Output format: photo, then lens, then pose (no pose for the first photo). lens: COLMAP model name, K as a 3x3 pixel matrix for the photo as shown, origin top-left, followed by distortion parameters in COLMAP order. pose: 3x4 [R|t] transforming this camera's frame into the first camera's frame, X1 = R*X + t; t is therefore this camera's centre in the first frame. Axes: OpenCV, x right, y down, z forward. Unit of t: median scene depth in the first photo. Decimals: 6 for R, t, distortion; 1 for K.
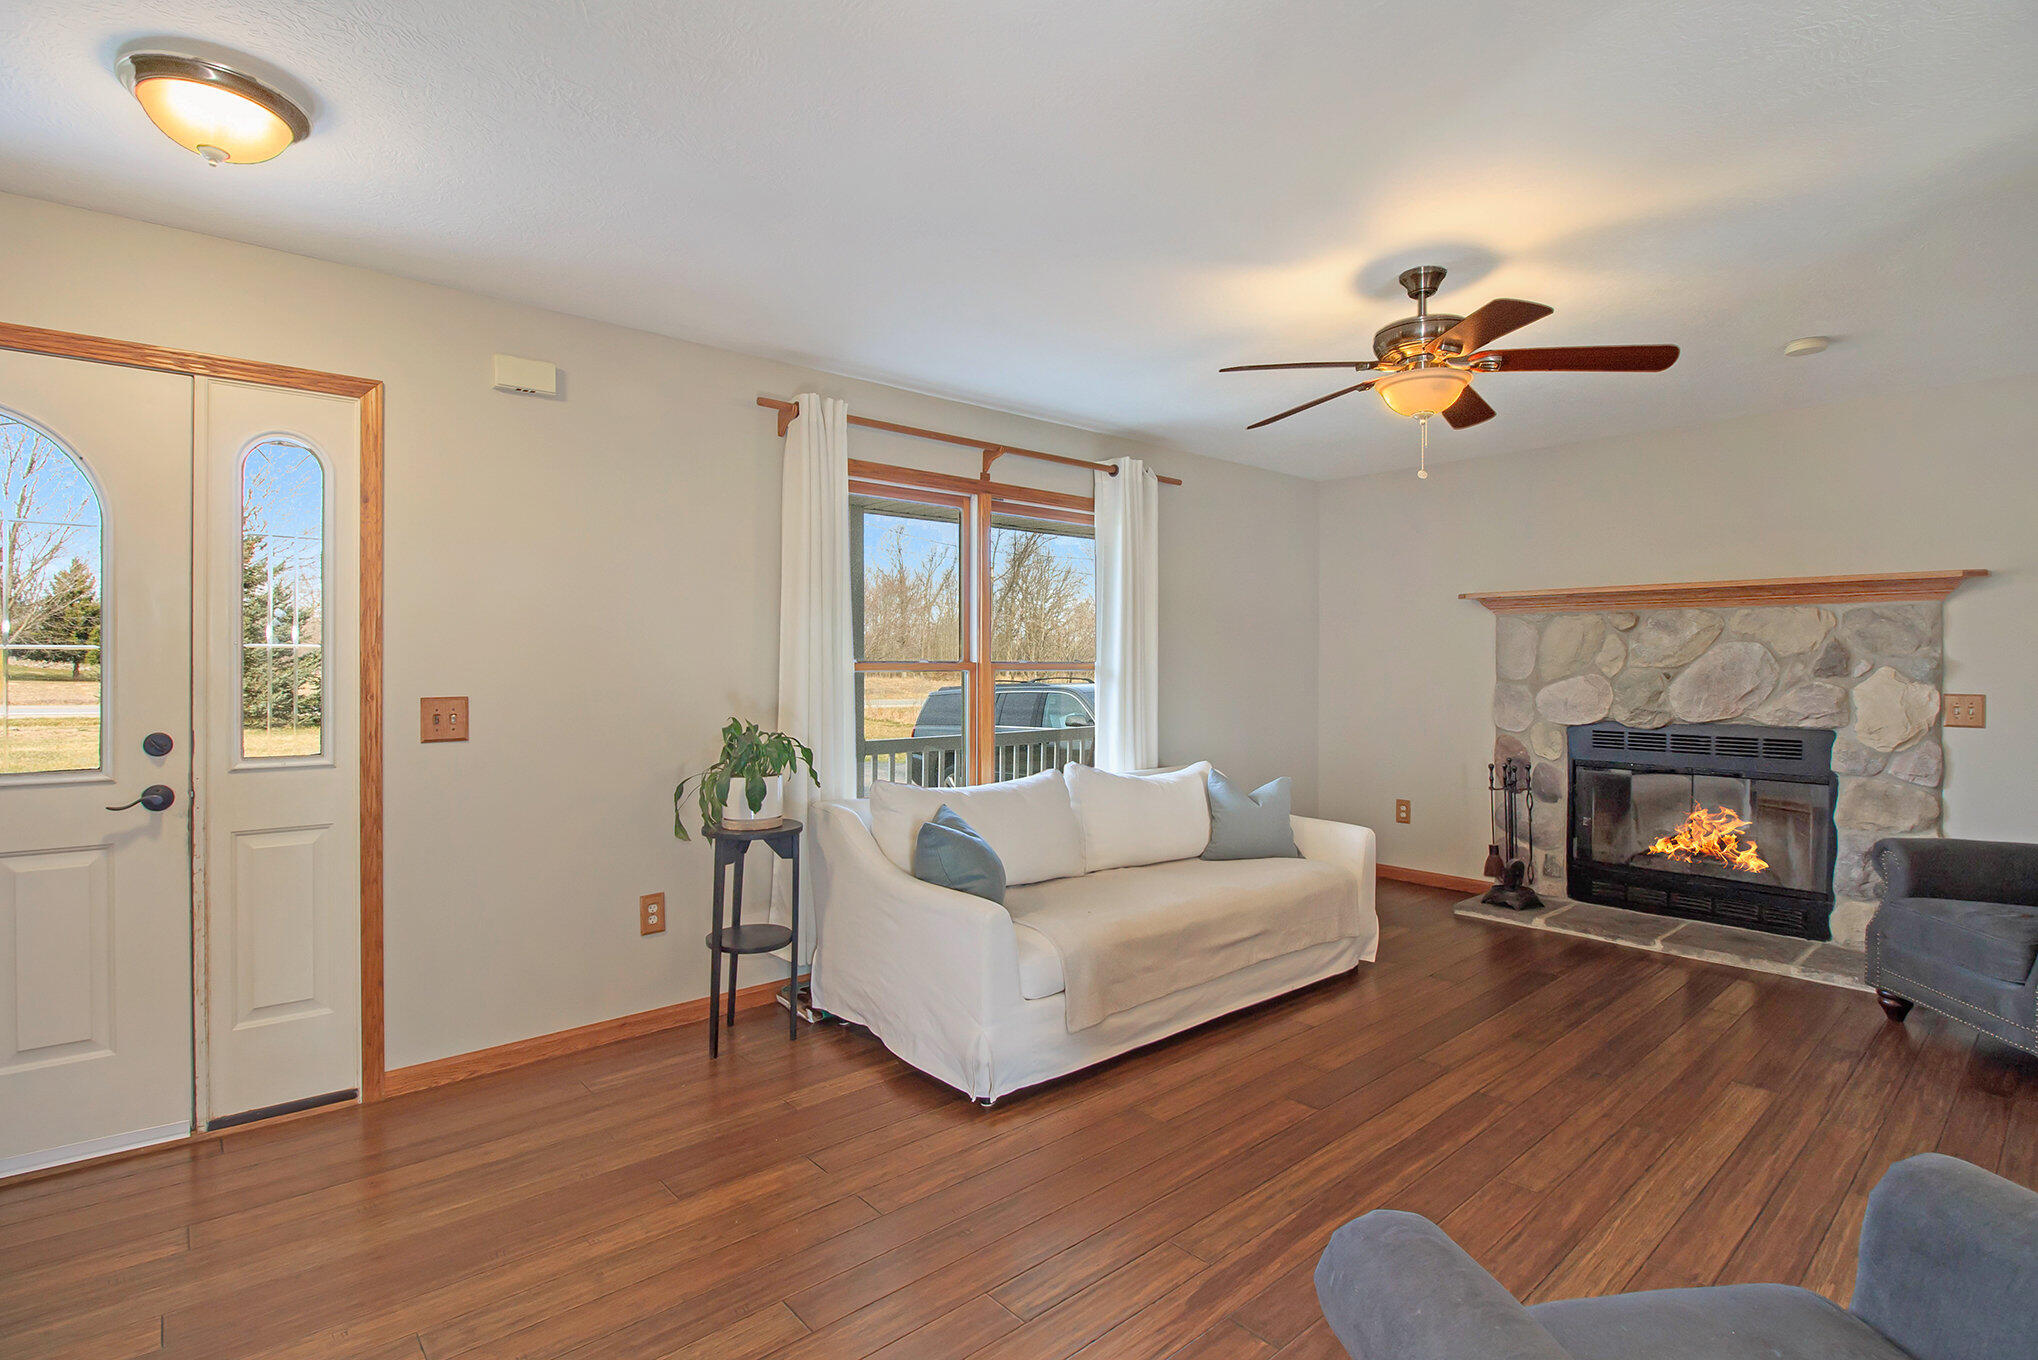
lens RADIAL K [[977.3, 0, 1000.5], [0, 977.3, 666.3], [0, 0, 1]] dist [-0.018320, -0.001688]
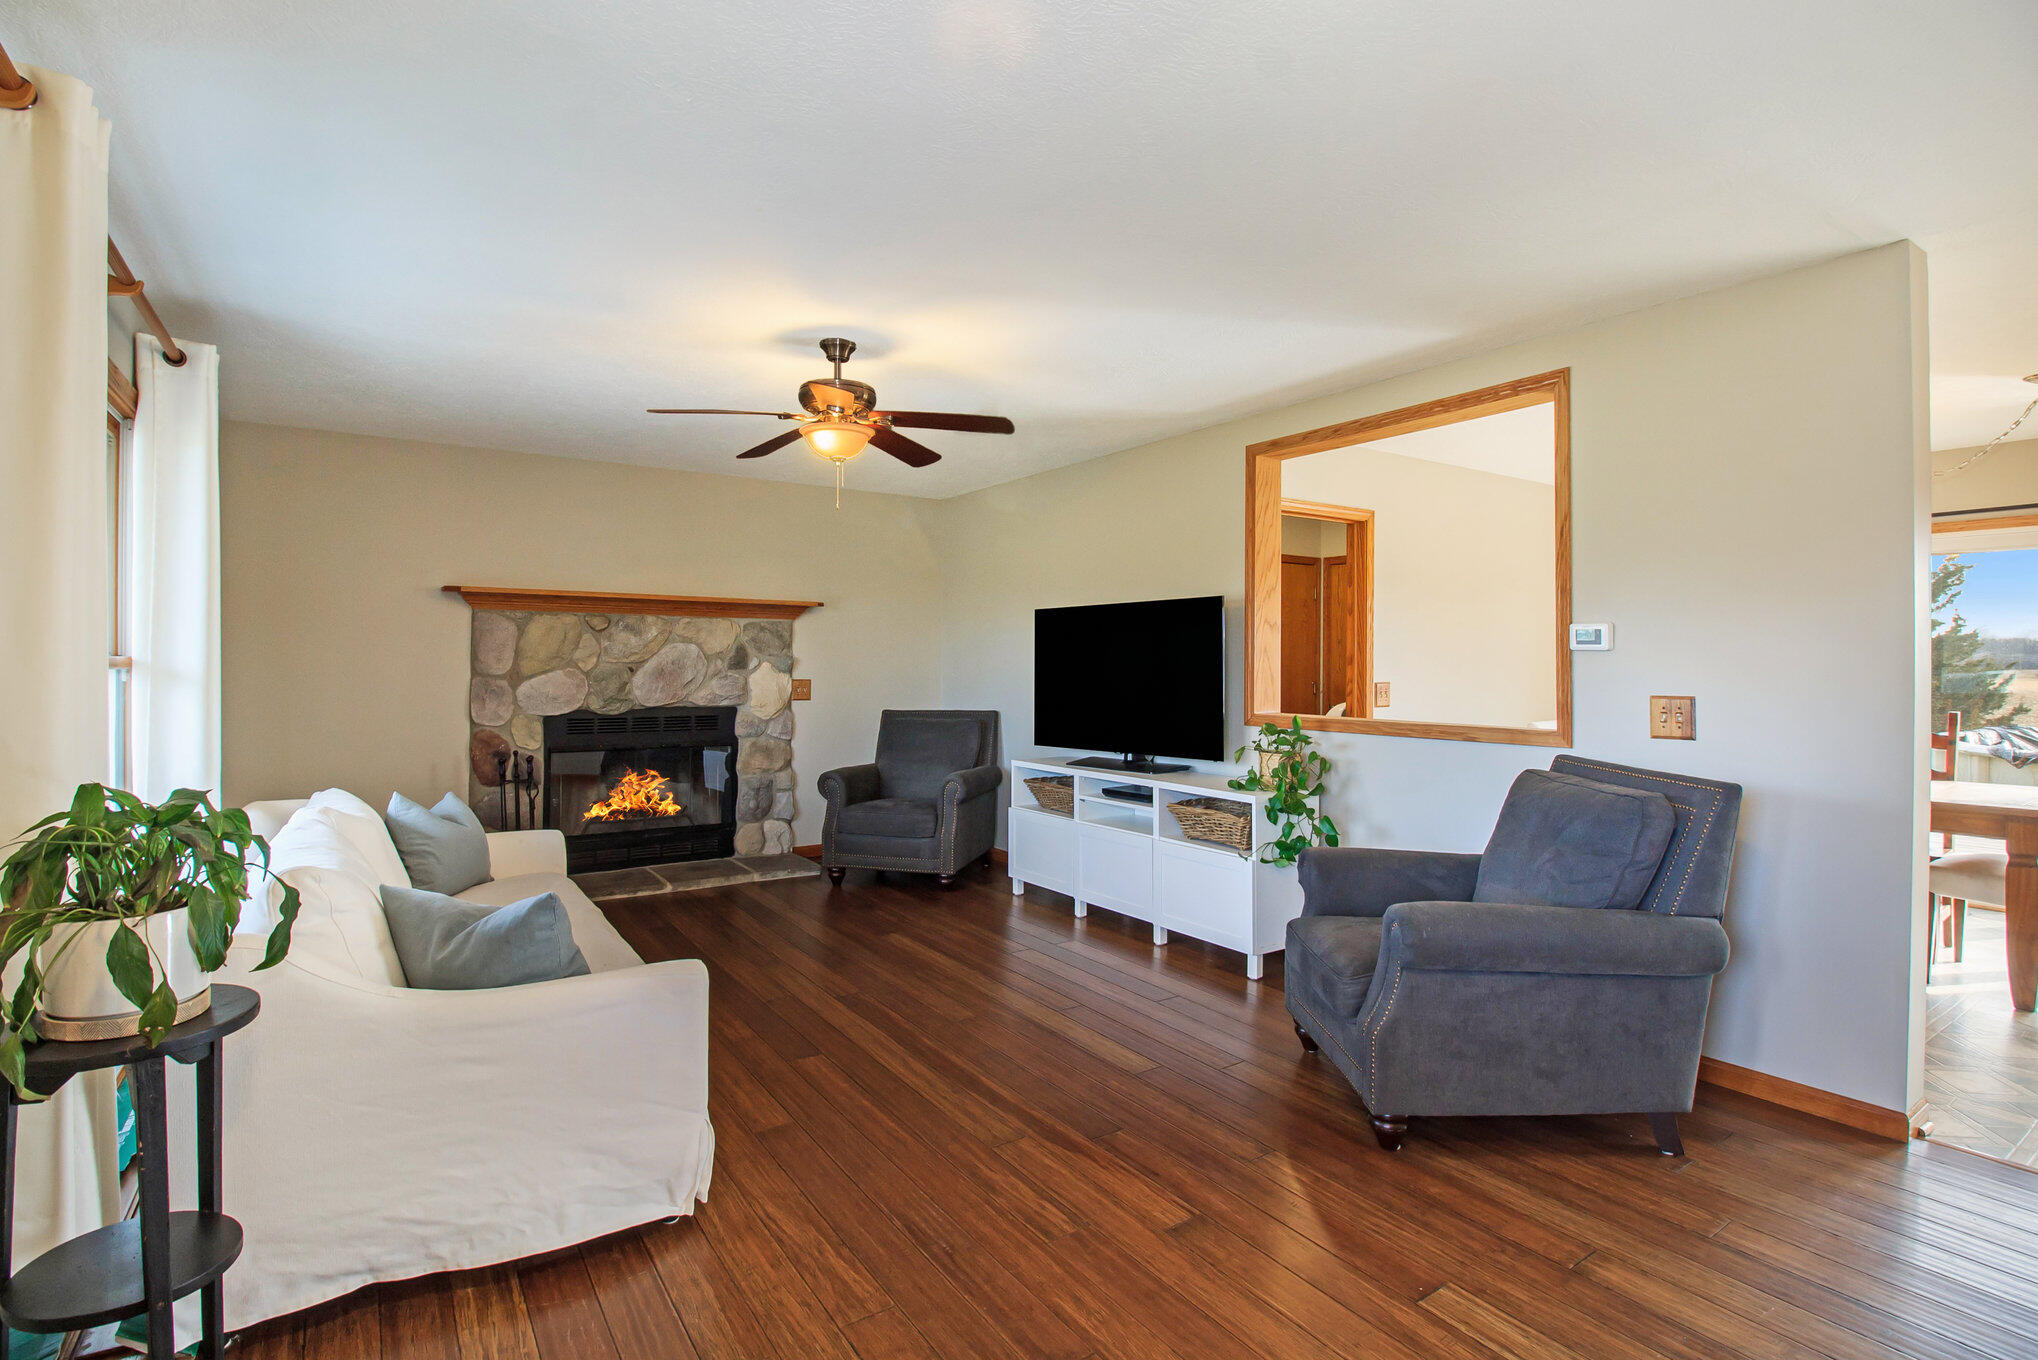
lens RADIAL K [[977.3, 0, 1004.7], [0, 977.3, 677.1], [0, 0, 1]] dist [-0.018320, -0.001688]
pose [[0.111712, -0.017202, 0.993592, -0.520246], [-0.002782, 0.999841, 0.017623, -0.003934], [-0.993737, -0.004732, 0.111647, 0.442251]]
